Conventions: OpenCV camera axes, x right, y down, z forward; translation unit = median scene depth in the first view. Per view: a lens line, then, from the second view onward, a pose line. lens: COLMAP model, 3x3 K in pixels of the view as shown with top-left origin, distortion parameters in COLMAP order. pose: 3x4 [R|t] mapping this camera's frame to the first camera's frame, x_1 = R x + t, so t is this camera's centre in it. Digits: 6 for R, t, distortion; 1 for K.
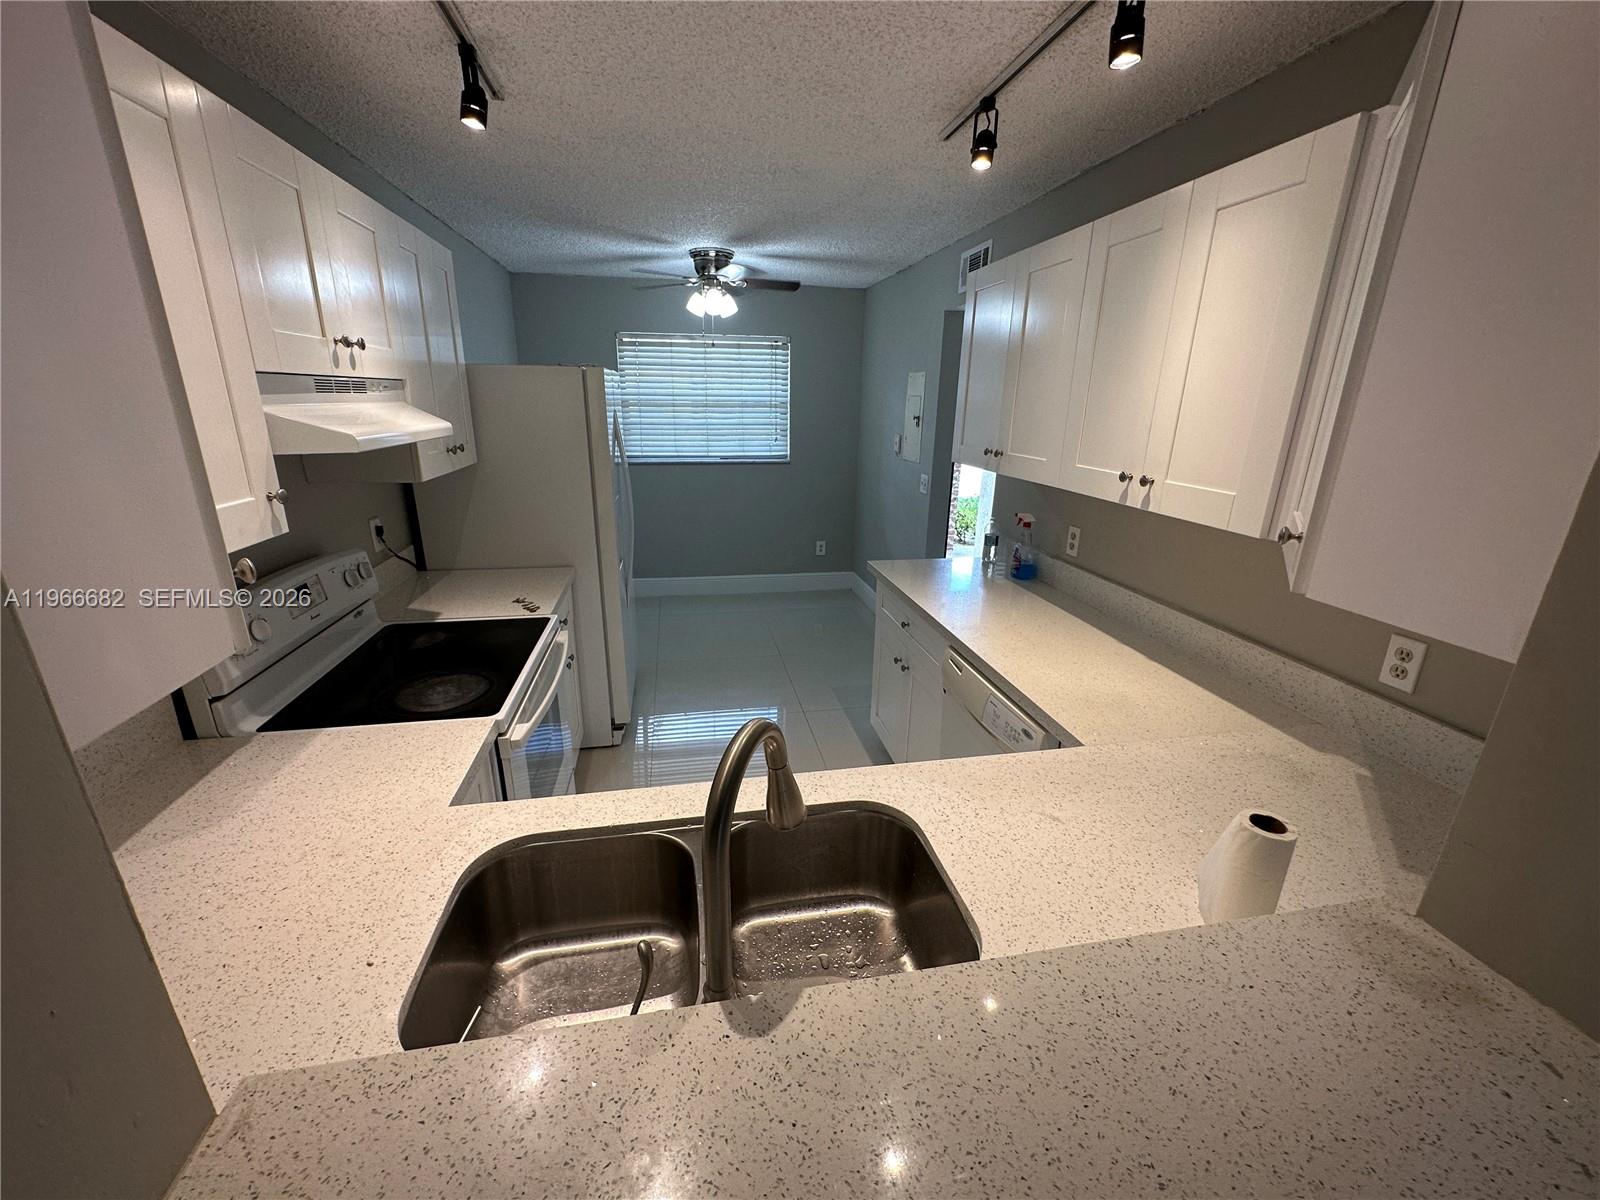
lens RADIAL K [[638.4, 0, 800.0], [0, 638.4, 600.0], [0, 0, 1]] dist [0.001727, 0.000229]
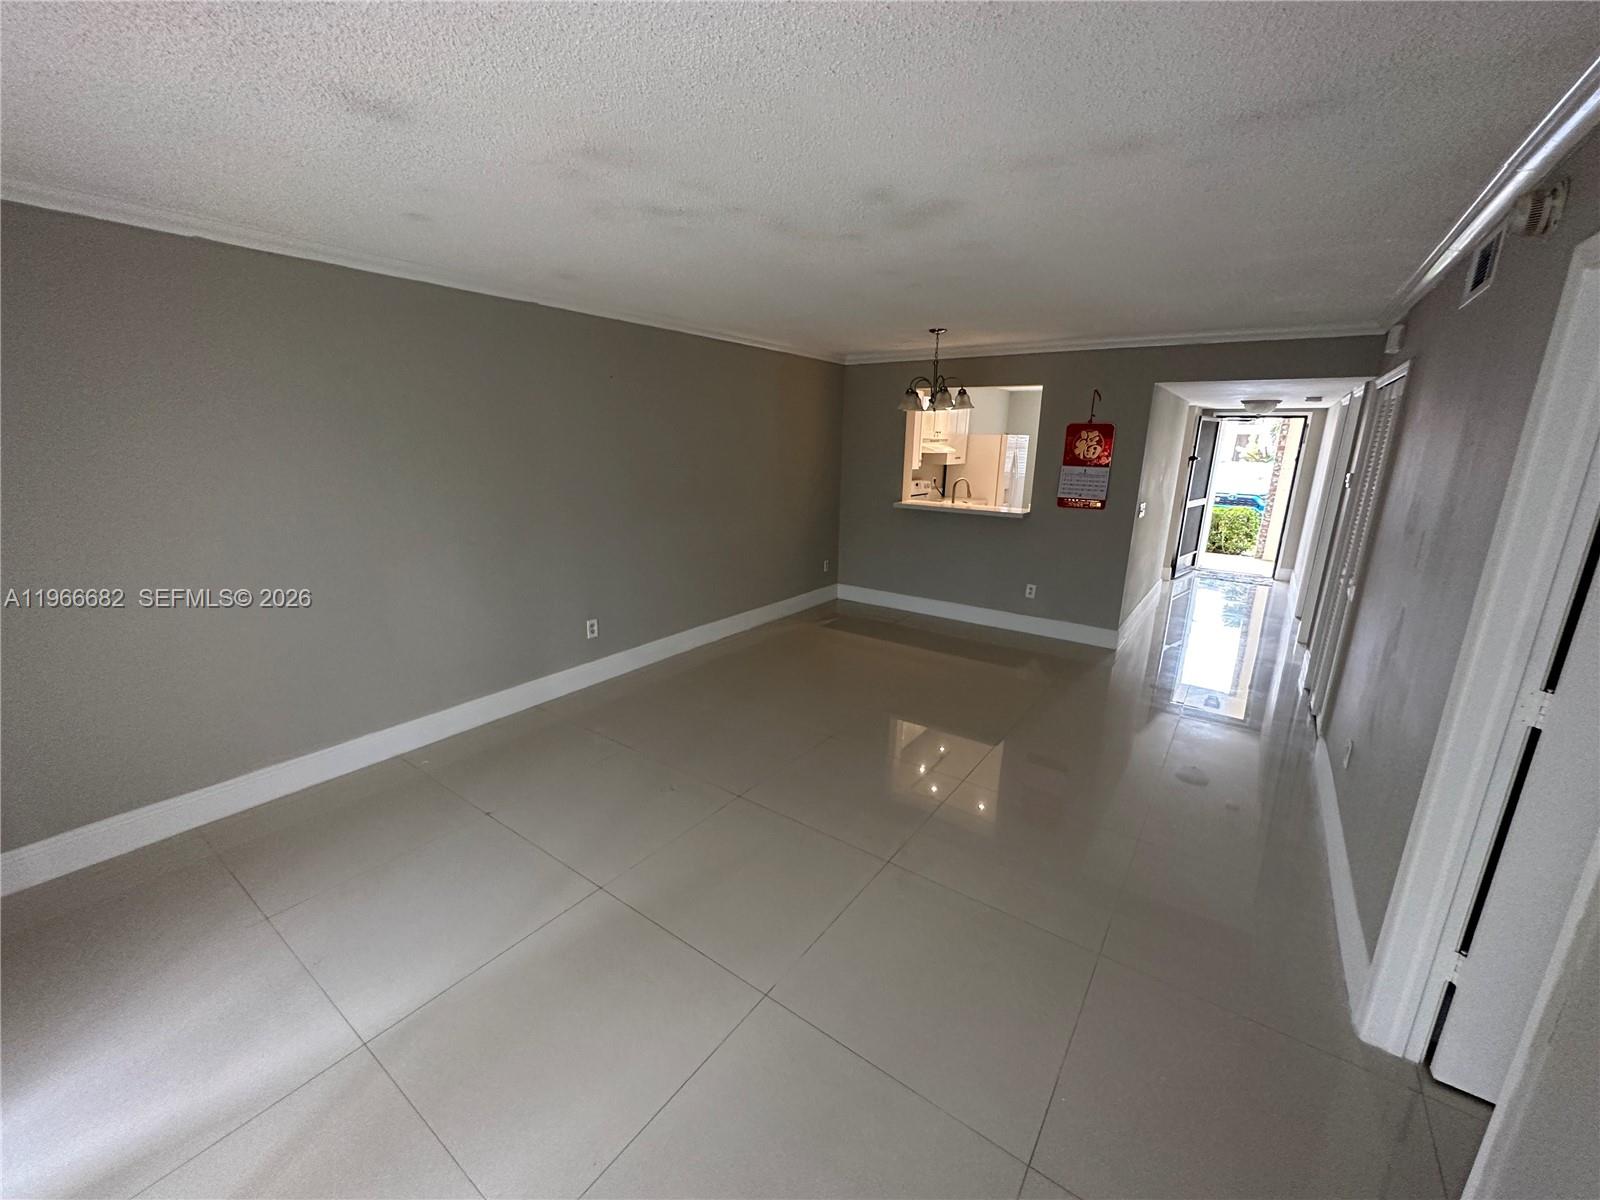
lens RADIAL K [[638.4, 0, 800.0], [0, 638.4, 600.0], [0, 0, 1]] dist [0.001727, 0.000229]
pose [[0.694019, 0.174764, -0.698423, 1.633381], [-0.229442, 0.973199, 0.015525, 0.756248], [0.682418, 0.149473, 0.715516, -2.255935]]
